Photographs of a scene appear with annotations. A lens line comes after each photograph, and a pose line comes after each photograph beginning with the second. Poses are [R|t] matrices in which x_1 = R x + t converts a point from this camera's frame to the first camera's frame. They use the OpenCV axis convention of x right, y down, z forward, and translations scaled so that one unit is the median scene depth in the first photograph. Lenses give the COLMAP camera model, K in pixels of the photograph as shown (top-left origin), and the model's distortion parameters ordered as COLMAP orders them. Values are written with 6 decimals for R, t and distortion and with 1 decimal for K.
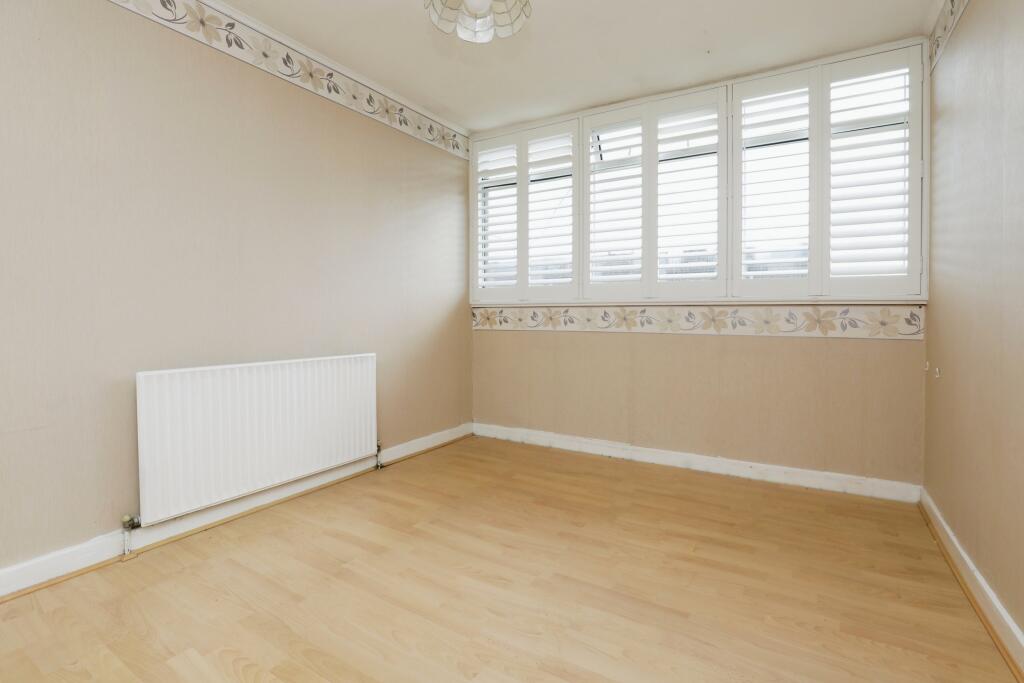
lens RADIAL K [[480.1, 0, 508.2], [0, 480.1, 325.6], [0, 0, 1]] dist [-0.029373, 0.001961]
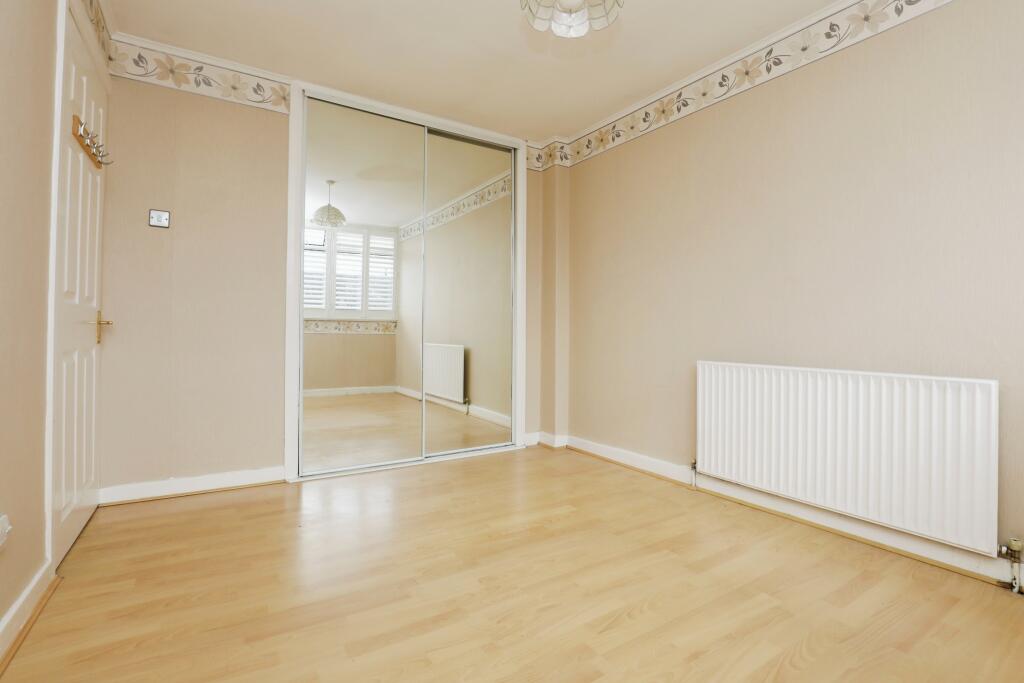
lens RADIAL K [[480.1, 0, 509.5], [0, 480.1, 325.2], [0, 0, 1]] dist [-0.029373, 0.001961]
pose [[-0.435473, -0.013556, -0.900100, 0.698682], [-0.028881, 0.999582, -0.001081, 0.010308], [0.899738, 0.025525, -0.435682, 1.030142]]
